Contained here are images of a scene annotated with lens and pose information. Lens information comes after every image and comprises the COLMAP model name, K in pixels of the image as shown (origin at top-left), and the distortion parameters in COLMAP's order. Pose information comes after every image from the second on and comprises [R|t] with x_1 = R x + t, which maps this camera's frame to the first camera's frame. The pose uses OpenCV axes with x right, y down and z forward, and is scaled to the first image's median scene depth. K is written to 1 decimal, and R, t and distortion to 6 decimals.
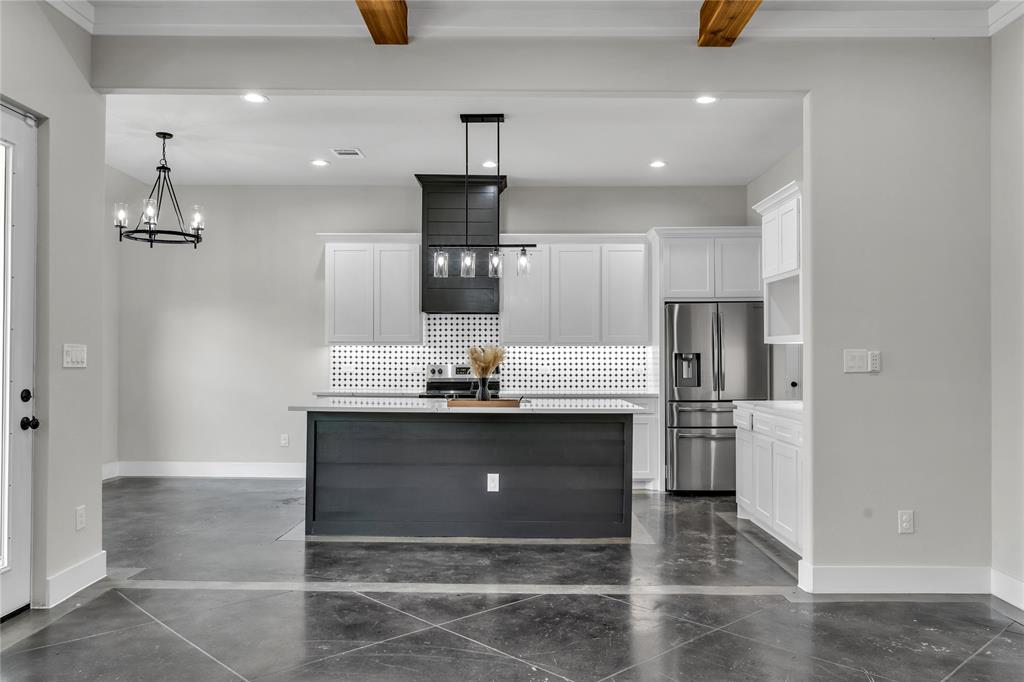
lens RADIAL K [[752.1, 0, 512.0], [0, 752.1, 341.0], [0, 0, 1]] dist [-0.000559, 0.000872]
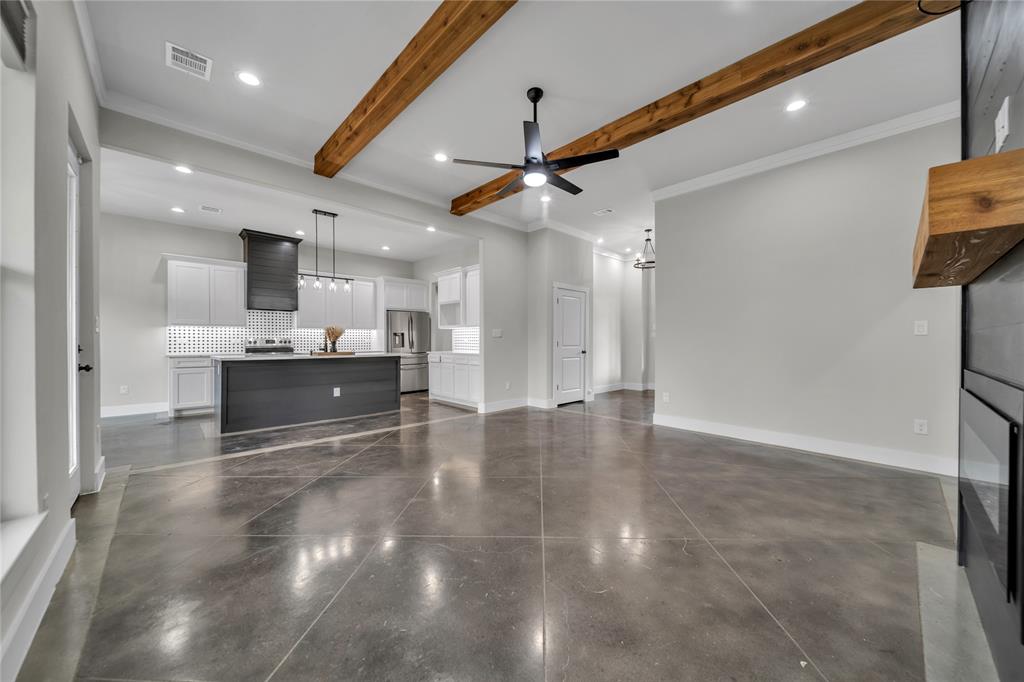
lens RADIAL K [[371.3, 0, 514.0], [0, 371.3, 340.6], [0, 0, 1]] dist [-0.000067, -0.000028]
pose [[0.715545, -0.002038, 0.698564, -0.334188], [-0.010271, 0.999857, 0.013438, 0.022852], [-0.698491, -0.016790, 0.715422, -0.063179]]
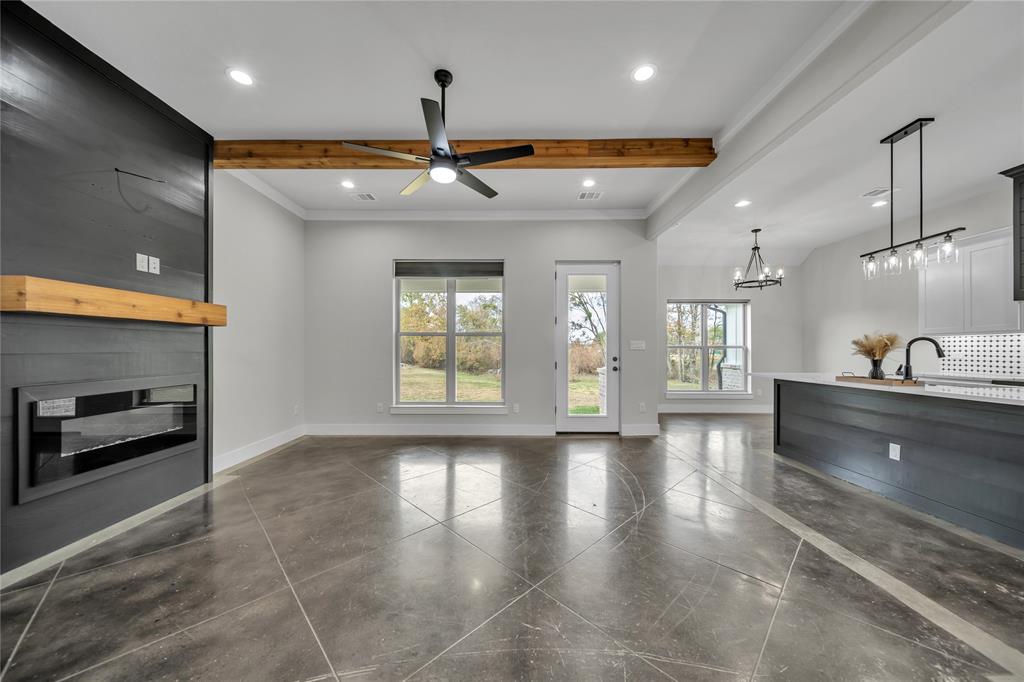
lens RADIAL K [[365.4, 0, 510.4], [0, 365.4, 350.8], [0, 0, 1]] dist [-0.000744, -0.000080]
pose [[0.008188, -0.002832, -0.999962, 0.450344], [0.017369, 0.999846, -0.002690, 0.022350], [0.999816, -0.017346, 0.008236, 0.353414]]
